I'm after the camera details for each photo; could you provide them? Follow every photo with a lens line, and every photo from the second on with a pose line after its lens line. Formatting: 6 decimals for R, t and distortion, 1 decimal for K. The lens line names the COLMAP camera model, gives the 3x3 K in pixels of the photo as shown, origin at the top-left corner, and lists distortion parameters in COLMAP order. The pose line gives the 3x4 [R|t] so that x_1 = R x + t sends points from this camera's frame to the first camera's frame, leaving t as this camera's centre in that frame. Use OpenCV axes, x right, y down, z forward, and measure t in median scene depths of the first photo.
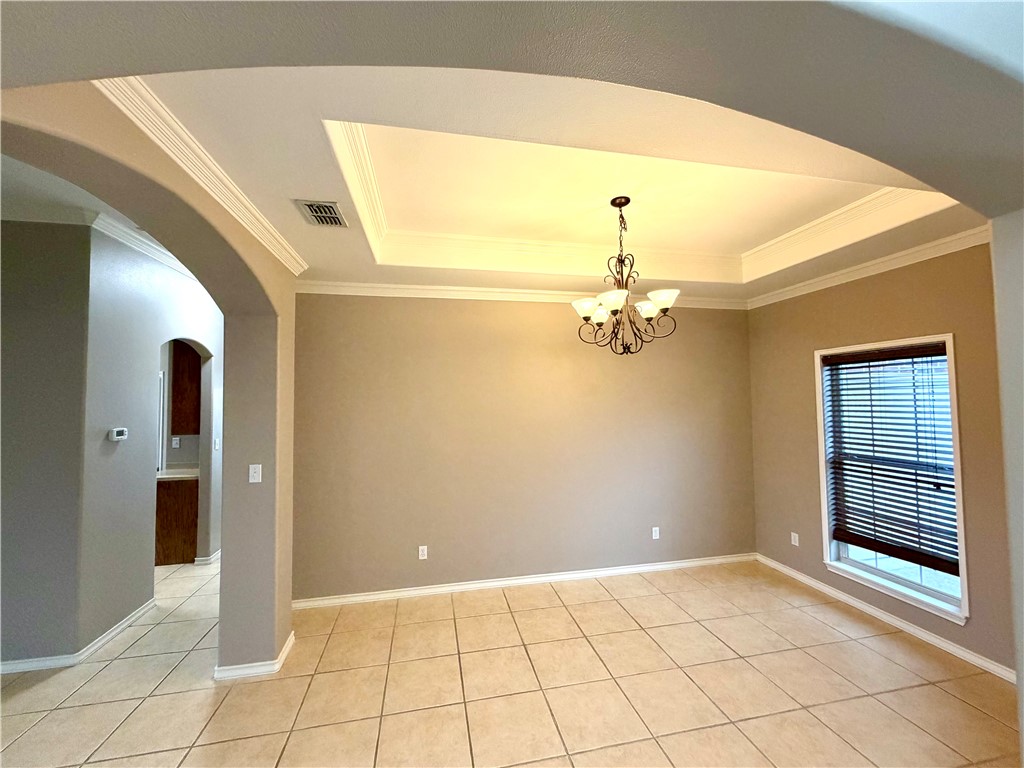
lens RADIAL K [[406.5, 0, 510.5], [0, 406.5, 386.6], [0, 0, 1]] dist [-0.000603, -0.000132]
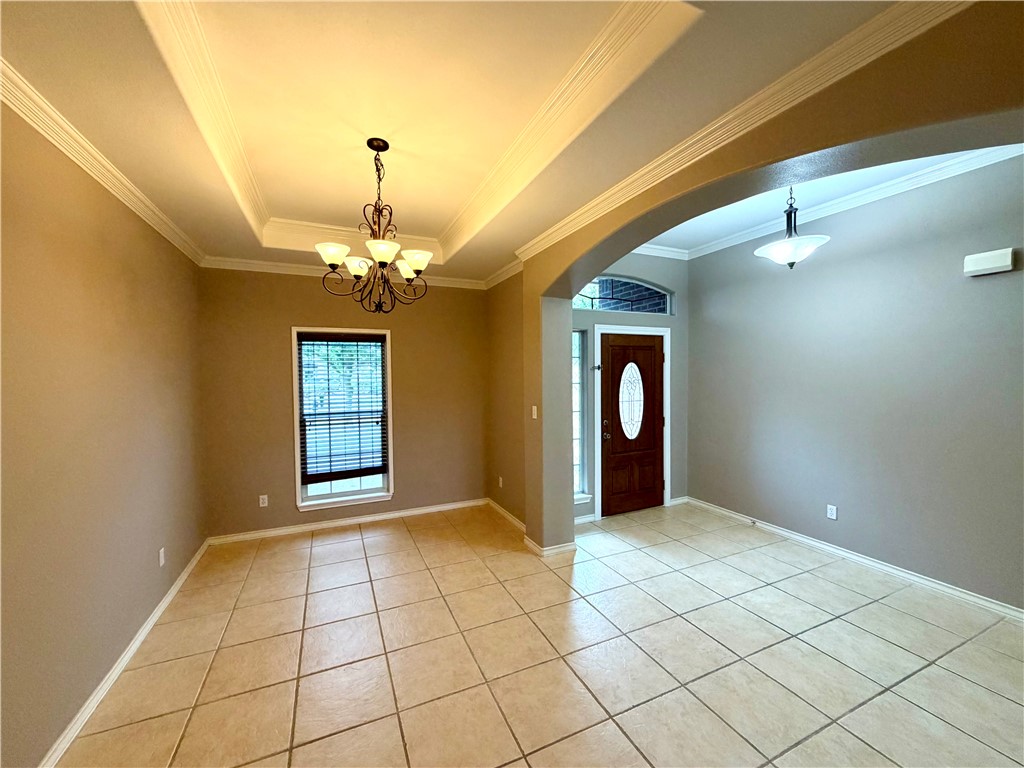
lens RADIAL K [[406.5, 0, 510.5], [0, 406.5, 386.6], [0, 0, 1]] dist [-0.000603, -0.000132]
pose [[-0.212963, -0.017248, 0.976908, -0.647942], [-0.022080, 0.999674, 0.012837, 0.067773], [-0.976811, -0.018836, -0.213275, 0.830560]]
